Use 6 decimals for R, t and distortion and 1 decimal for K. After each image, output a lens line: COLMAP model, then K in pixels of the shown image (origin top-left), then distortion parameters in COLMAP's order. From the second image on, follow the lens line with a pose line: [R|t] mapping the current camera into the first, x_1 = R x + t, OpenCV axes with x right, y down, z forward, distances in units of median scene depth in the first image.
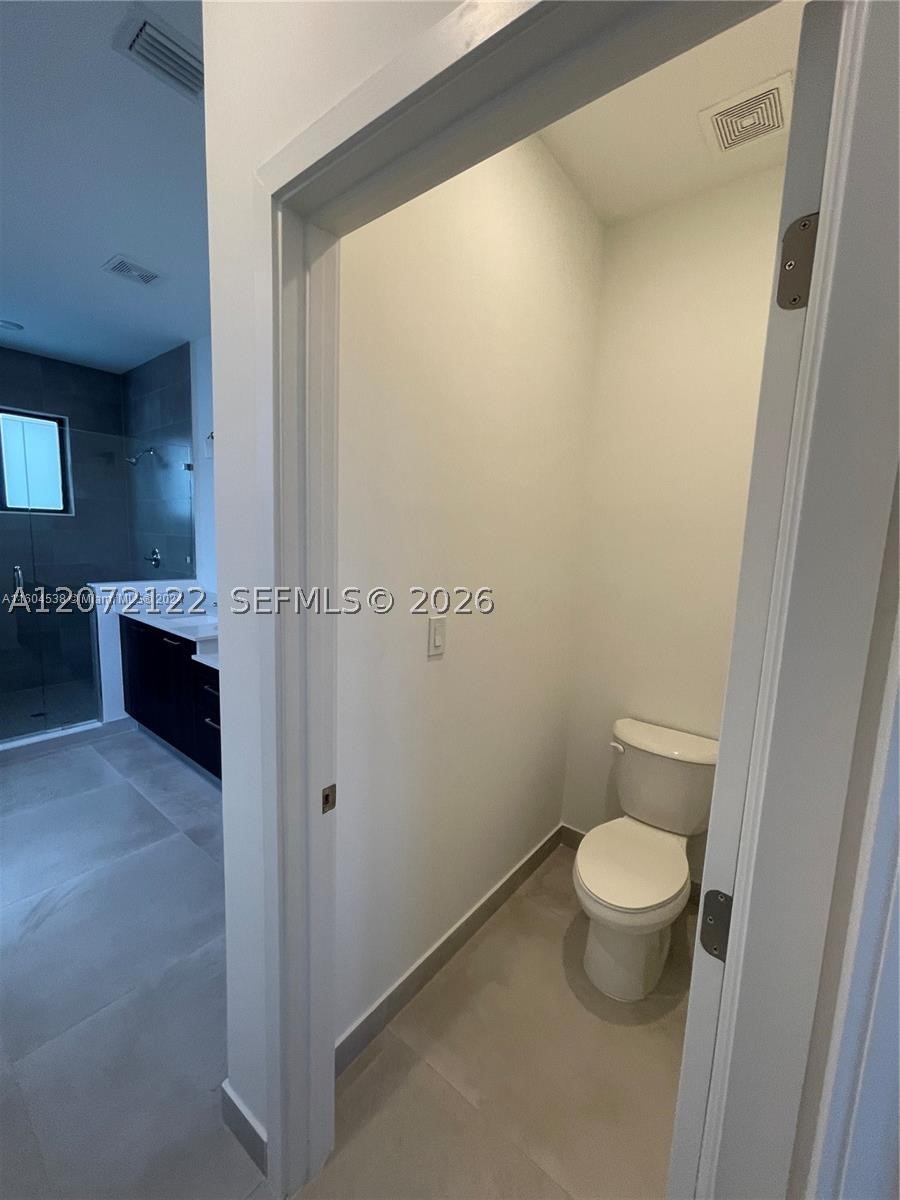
lens RADIAL K [[485.0, 0, 457.2], [0, 485.0, 595.8], [0, 0, 1]] dist [-0.000542, -0.000338]
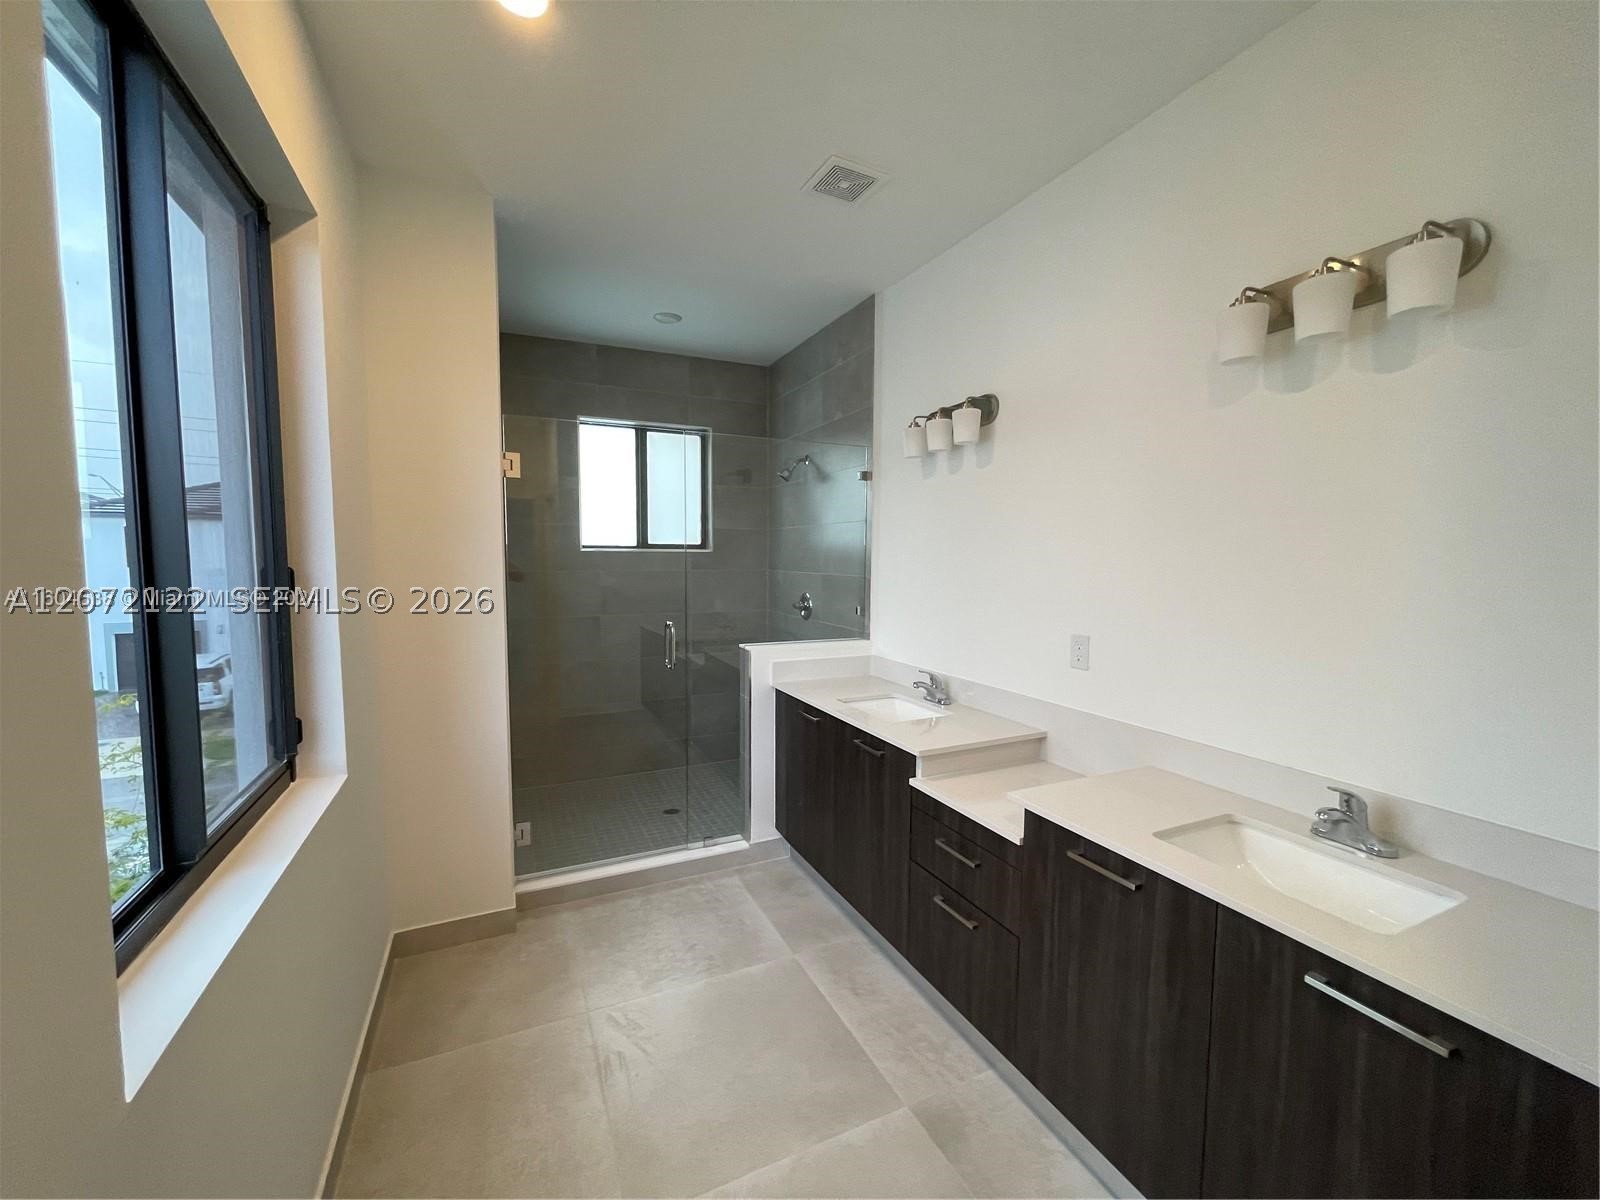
lens RADIAL K [[646.7, 0, 800.0], [0, 646.7, 600.0], [0, 0, 1]] dist [-0.000542, -0.000338]
pose [[0.894738, -0.000711, -0.446591, -0.240285], [-0.029445, 0.997729, -0.060581, -0.033762], [0.445619, 0.067354, 0.892685, 0.166884]]
